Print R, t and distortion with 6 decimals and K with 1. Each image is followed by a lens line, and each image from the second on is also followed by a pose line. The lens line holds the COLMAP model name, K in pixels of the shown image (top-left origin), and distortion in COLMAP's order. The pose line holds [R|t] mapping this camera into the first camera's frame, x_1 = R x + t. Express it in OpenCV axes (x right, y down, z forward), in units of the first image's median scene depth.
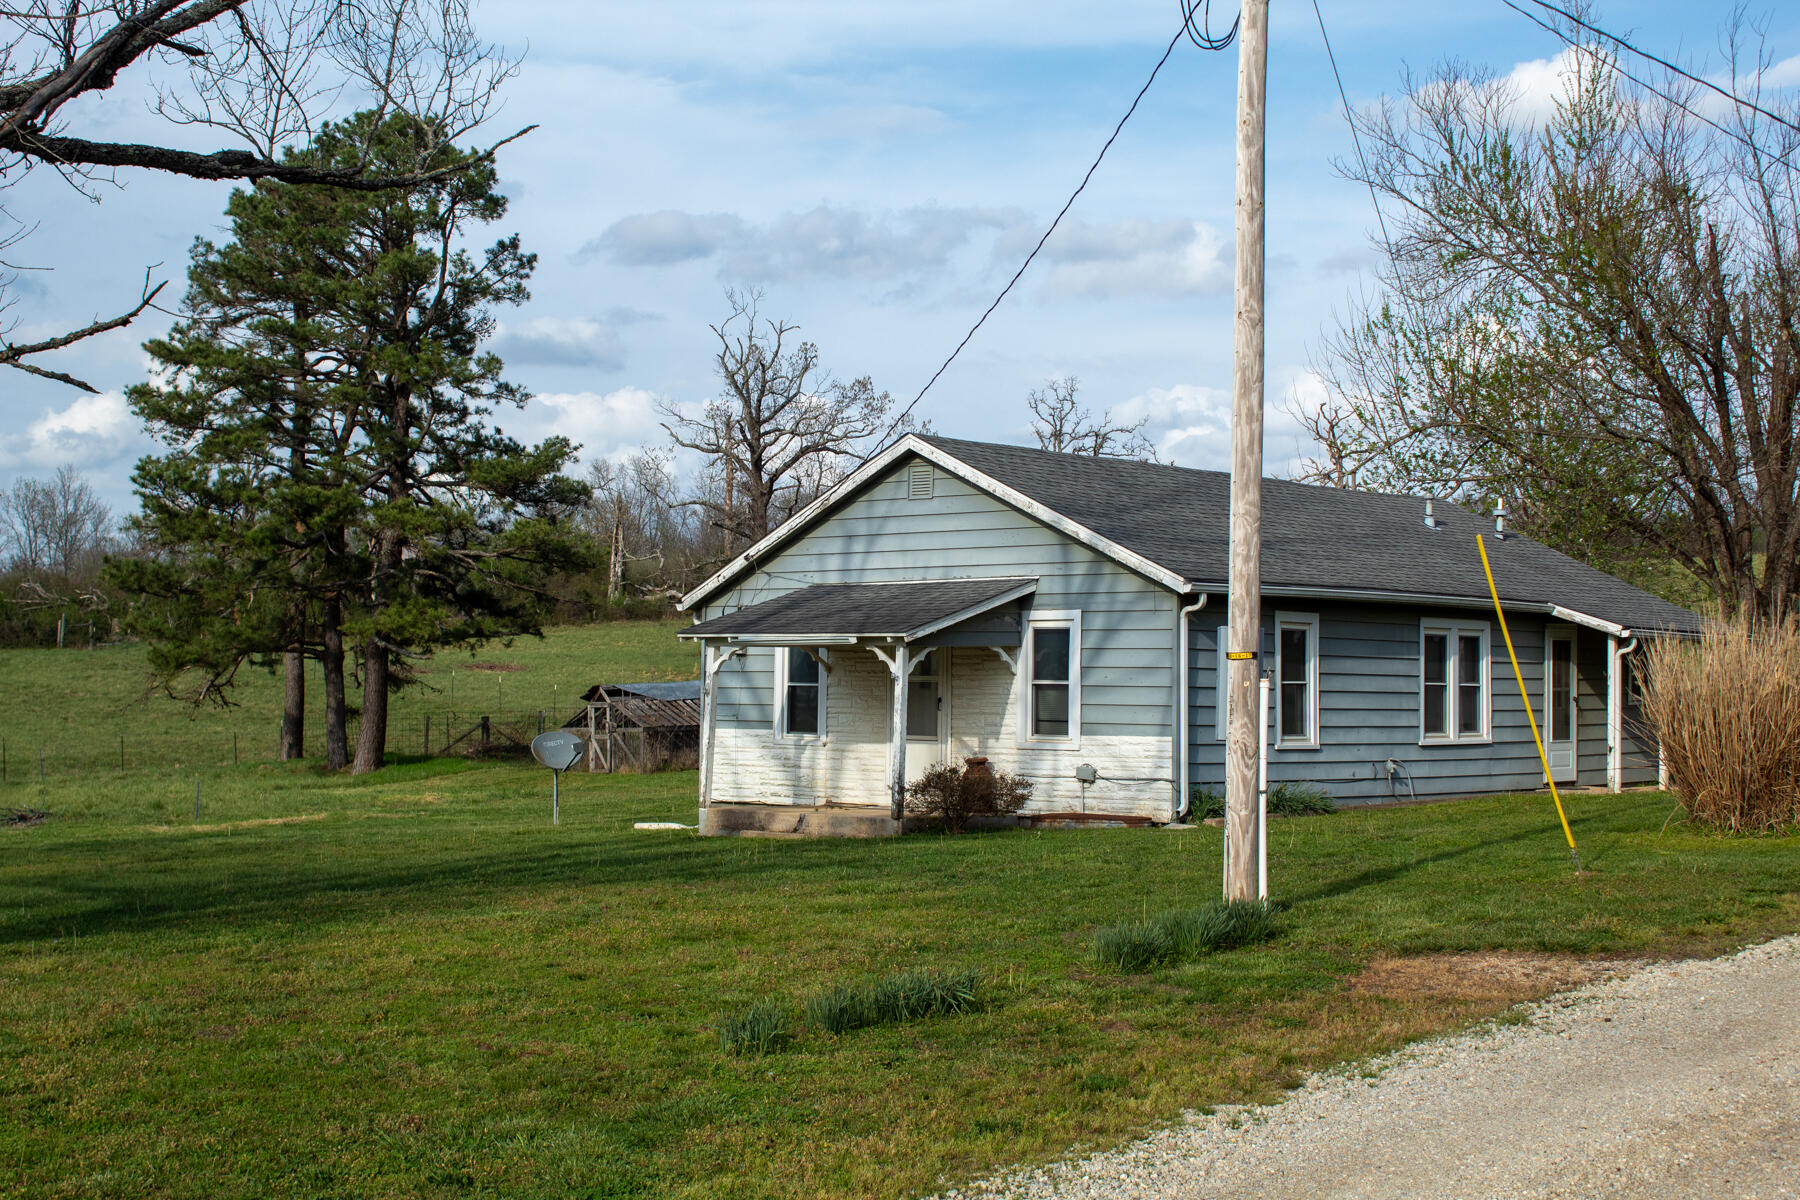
lens RADIAL K [[2445.8, 0, 884.2], [0, 2445.8, 604.6], [0, 0, 1]] dist [-0.072783, 0.157207]
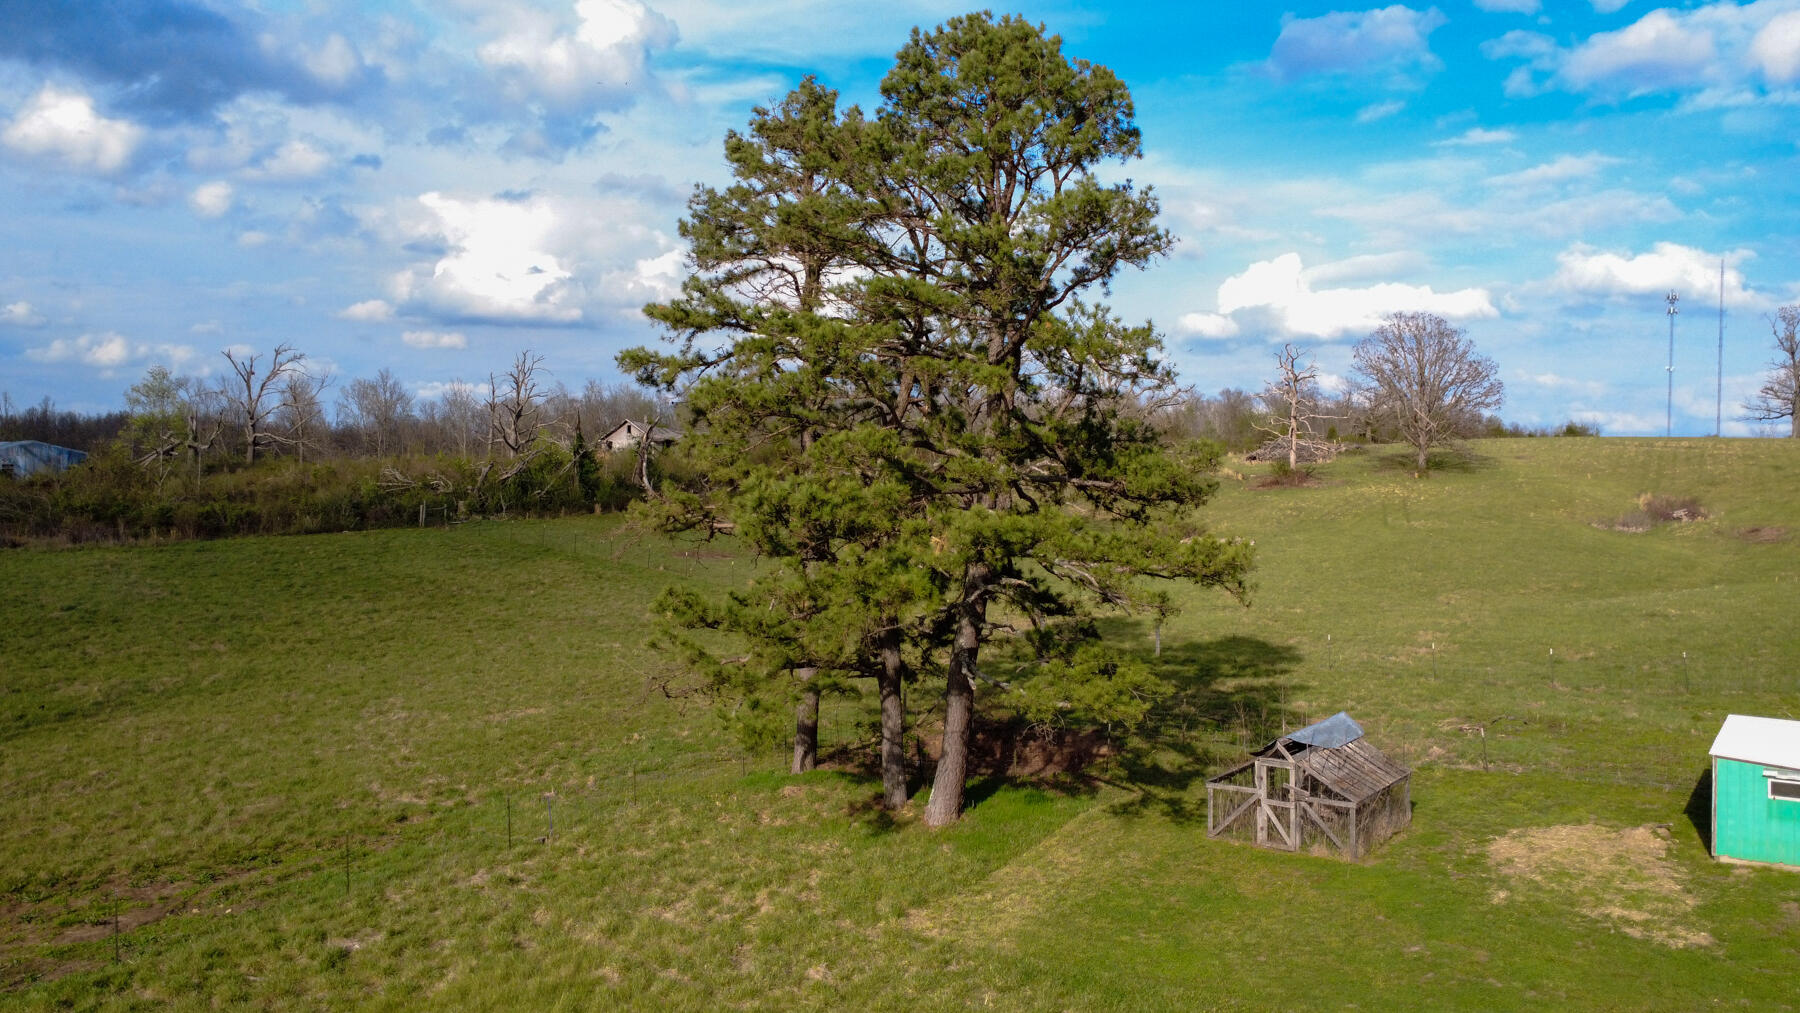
lens RADIAL K [[1357.5, 0, 900.0], [0, 1357.5, 506.5], [0, 0, 1]] dist [0.004779, 0.005365]
pose [[0.998502, 0.001180, 0.054699, -0.265550], [-0.003924, 0.998738, 0.050072, -0.065970], [-0.054570, -0.050212, 0.997247, 0.560565]]
